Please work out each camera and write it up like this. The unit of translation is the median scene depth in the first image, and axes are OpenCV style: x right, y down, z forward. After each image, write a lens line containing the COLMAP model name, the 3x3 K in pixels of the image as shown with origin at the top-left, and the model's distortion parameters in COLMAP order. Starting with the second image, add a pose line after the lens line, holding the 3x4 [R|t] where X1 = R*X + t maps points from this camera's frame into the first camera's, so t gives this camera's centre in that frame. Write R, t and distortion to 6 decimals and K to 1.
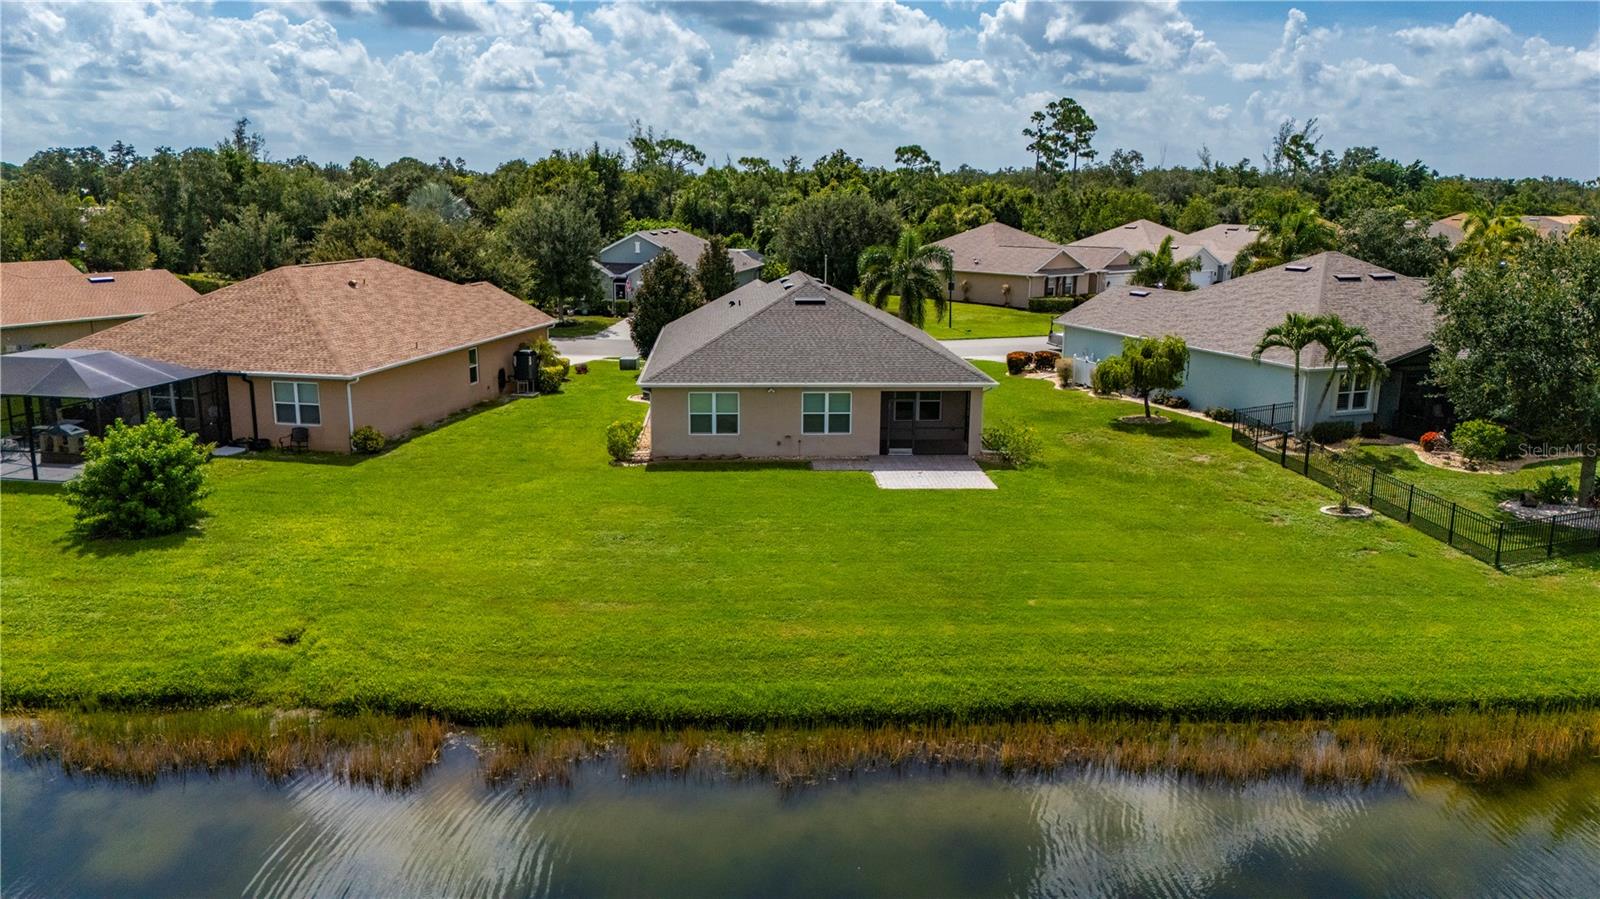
lens RADIAL K [[1172.1, 0, 800.0], [0, 1172.1, 449.5], [0, 0, 1]] dist [0.062437, -0.050397]
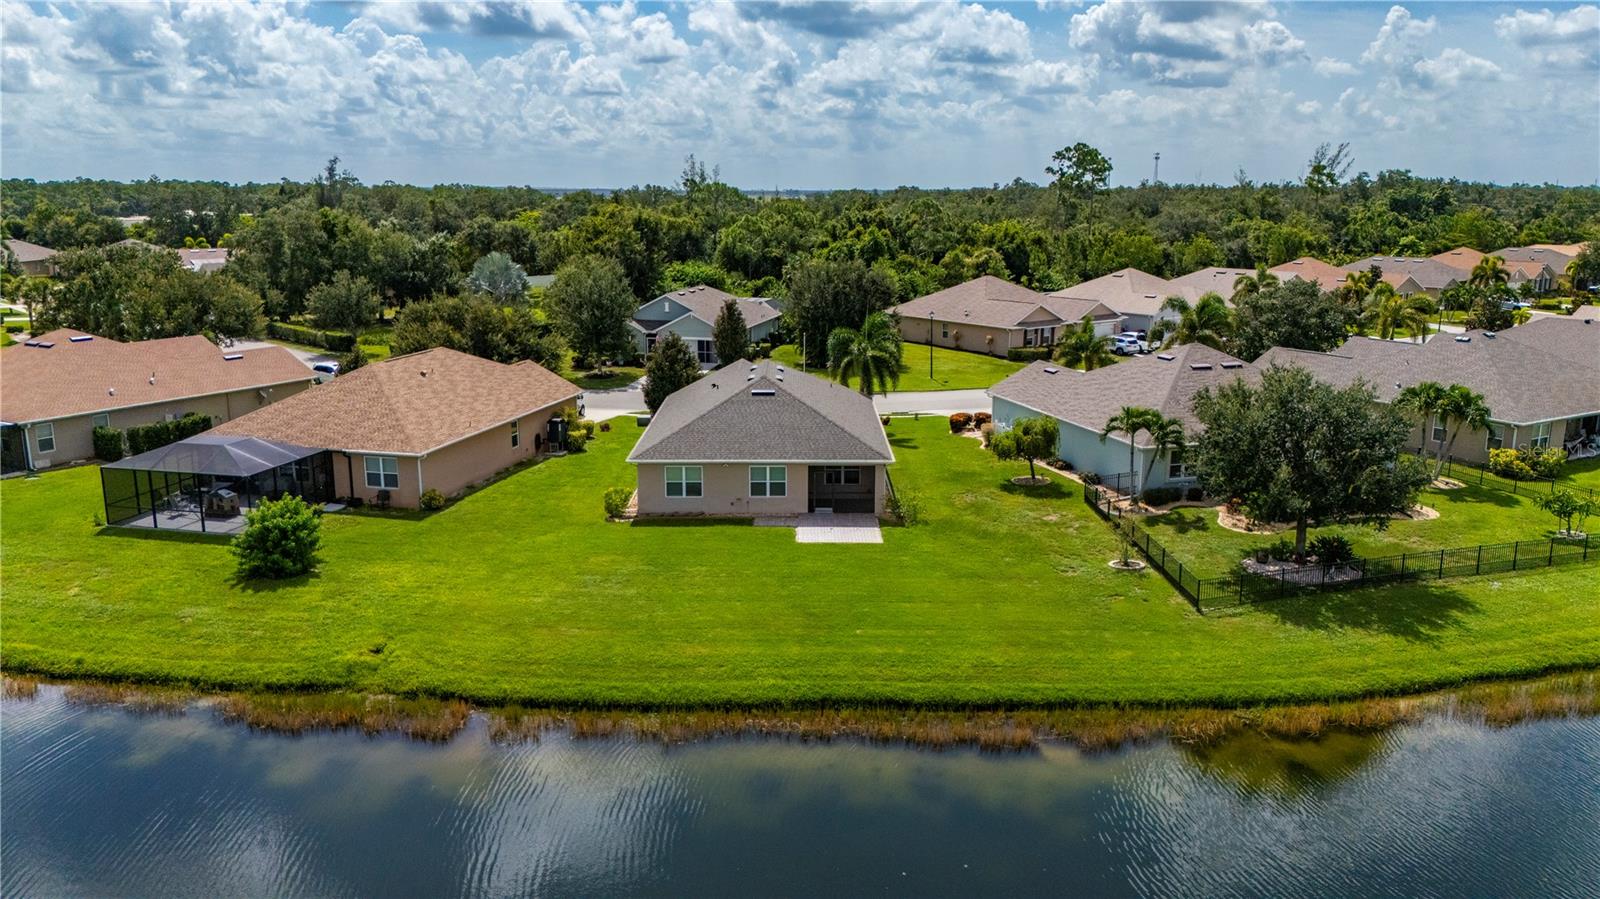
lens RADIAL K [[1169.3, 0, 800.0], [0, 1169.3, 449.5], [0, 0, 1]] dist [0.081175, -0.092840]
pose [[0.998179, 0.005482, -0.060069, 0.138877], [-0.005419, 0.999985, 0.001217, -0.069406], [0.060074, -0.000889, 0.998194, -0.332042]]
